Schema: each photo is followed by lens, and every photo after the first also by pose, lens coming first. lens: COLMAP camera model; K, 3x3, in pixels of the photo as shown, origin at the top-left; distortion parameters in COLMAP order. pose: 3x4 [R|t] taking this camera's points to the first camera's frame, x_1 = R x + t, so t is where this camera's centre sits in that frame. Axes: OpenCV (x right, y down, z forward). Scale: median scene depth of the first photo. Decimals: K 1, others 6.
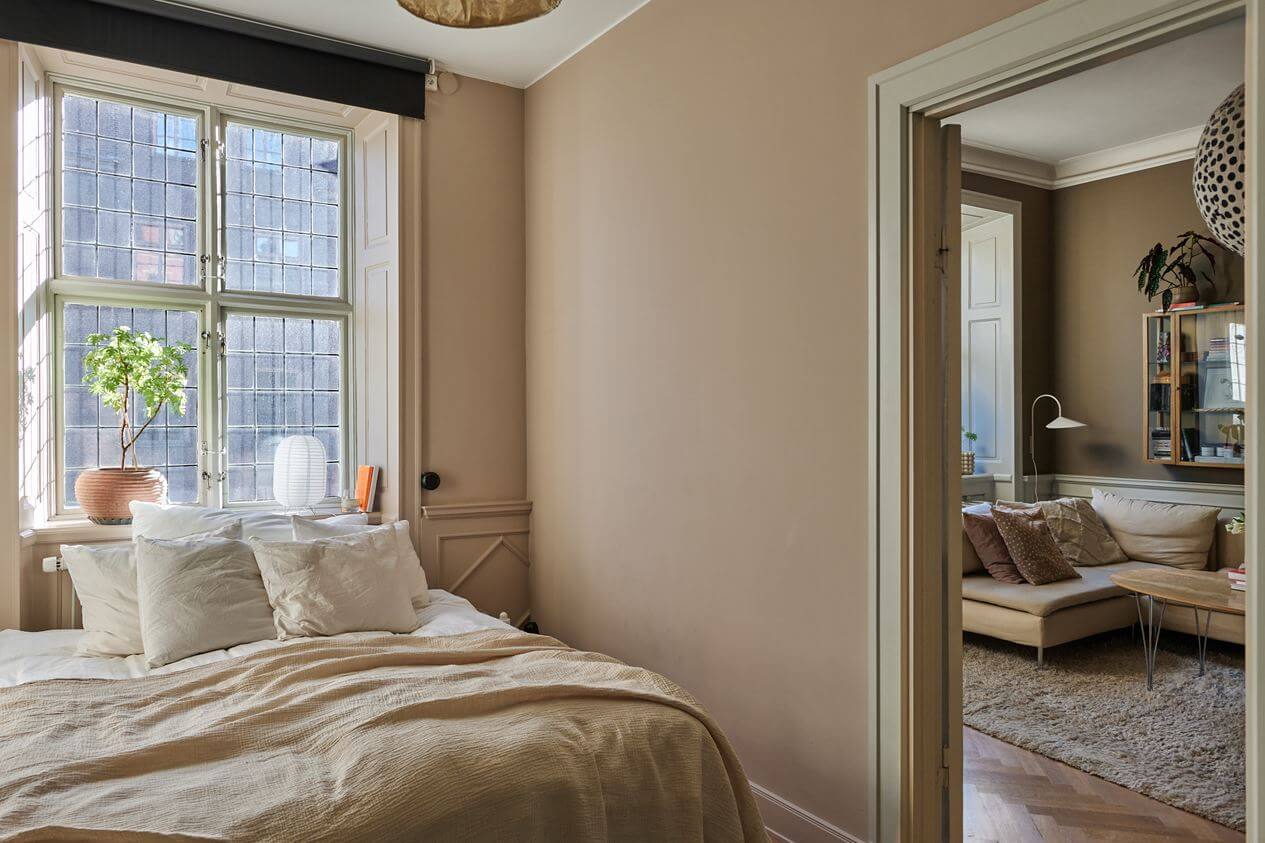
lens RADIAL K [[885.9, 0, 632.5], [0, 885.9, 421.5], [0, 0, 1]] dist [0.001068, -0.002045]
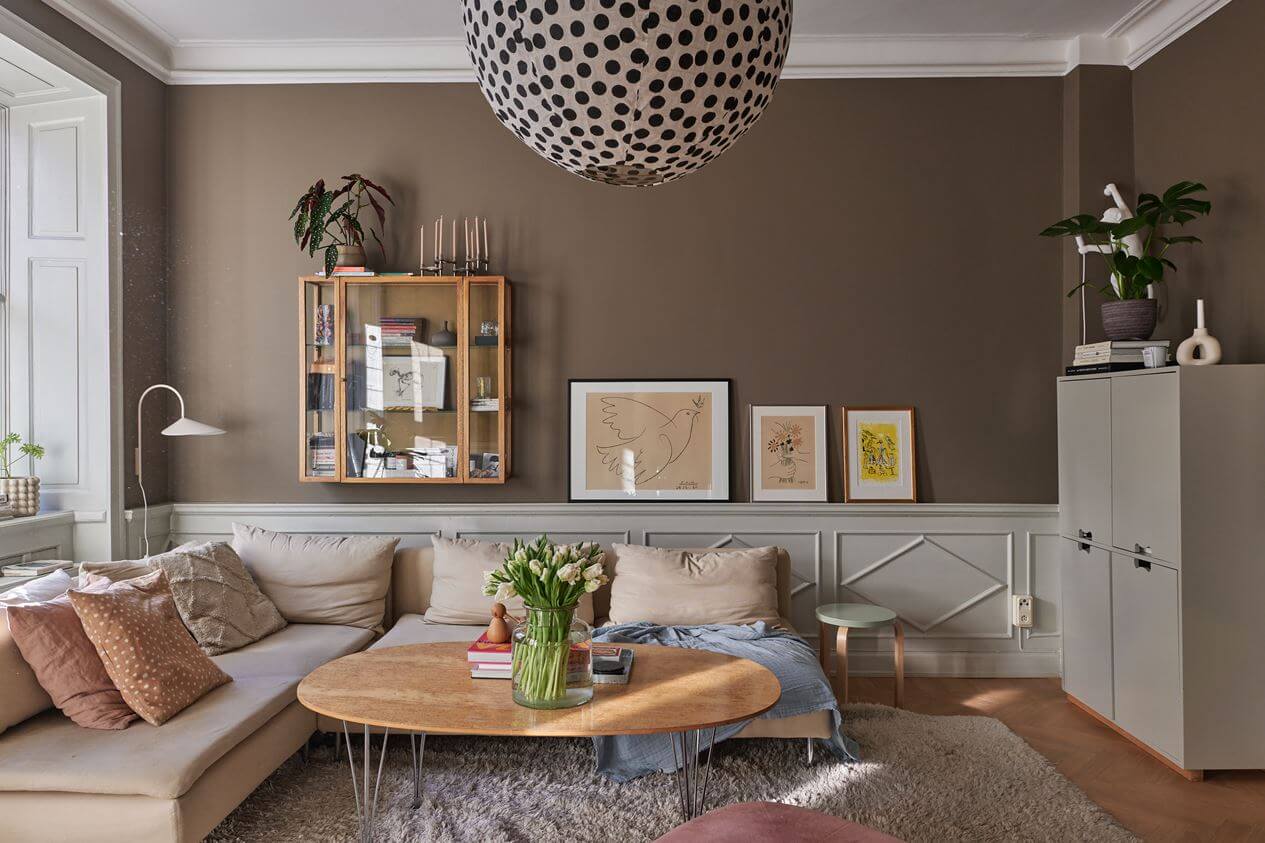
lens RADIAL K [[885.9, 0, 632.5], [0, 885.9, 421.5], [0, 0, 1]] dist [0.001068, -0.002045]
pose [[0.582856, 0.001145, 0.812575, 0.150649], [0.006011, 0.999966, -0.005721, 0.003460], [-0.812553, 0.008218, 0.582829, 0.367651]]
